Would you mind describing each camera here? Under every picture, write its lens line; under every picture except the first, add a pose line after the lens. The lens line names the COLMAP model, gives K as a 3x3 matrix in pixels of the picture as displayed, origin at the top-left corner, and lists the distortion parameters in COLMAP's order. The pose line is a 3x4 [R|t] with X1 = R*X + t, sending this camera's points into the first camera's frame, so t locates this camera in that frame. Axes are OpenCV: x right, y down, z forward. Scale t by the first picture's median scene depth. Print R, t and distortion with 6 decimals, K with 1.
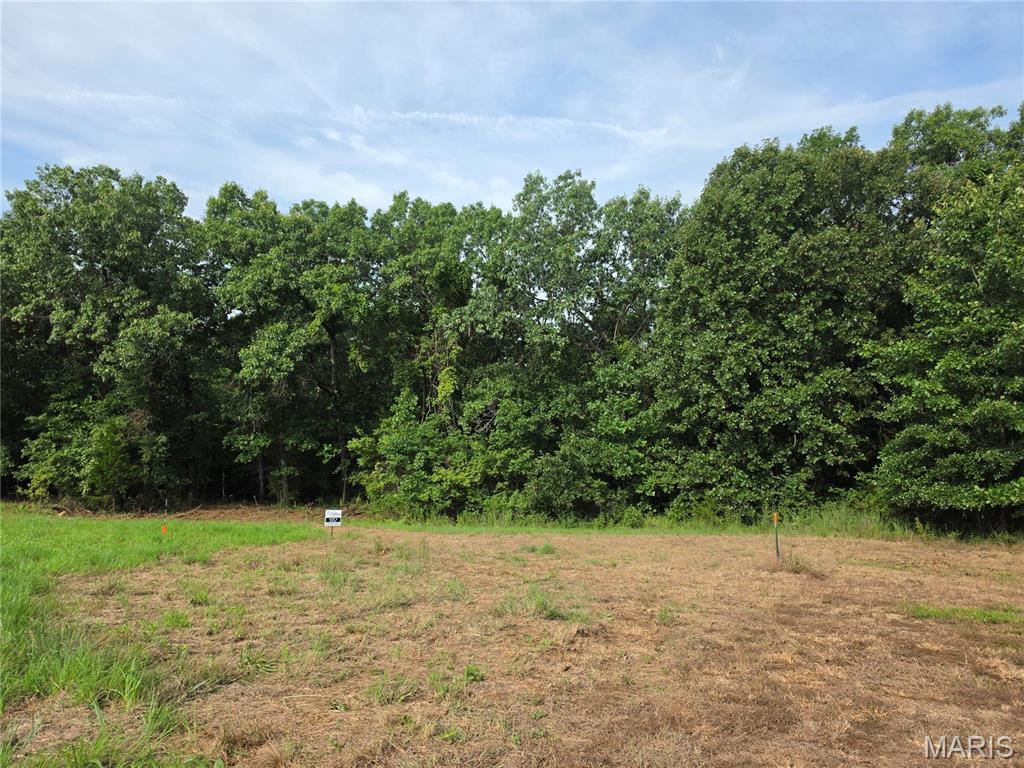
lens RADIAL K [[716.6, 0, 516.0], [0, 716.6, 364.0], [0, 0, 1]] dist [0.107465, -0.149175]
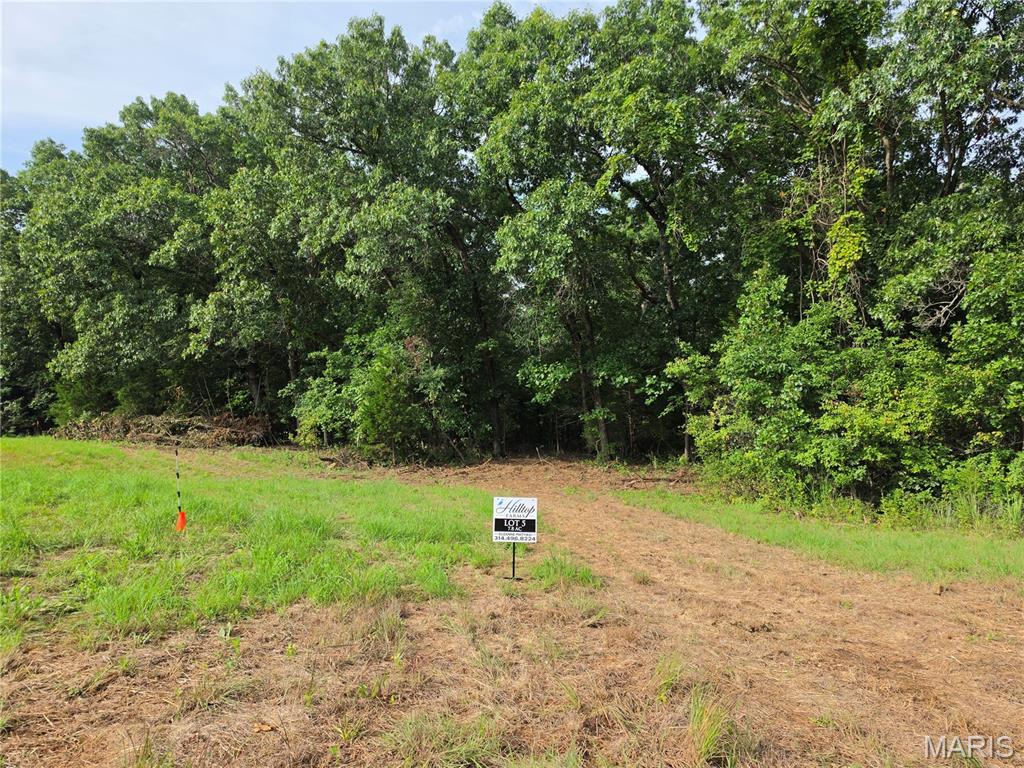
lens RADIAL K [[722.0, 0, 505.9], [0, 722.0, 378.8], [0, 0, 1]] dist [0.085045, -0.109227]
pose [[0.858430, -0.032212, -0.511919, -0.040565], [0.072822, 0.995570, 0.059470, 0.077401], [0.507735, -0.088330, 0.856973, 0.429541]]
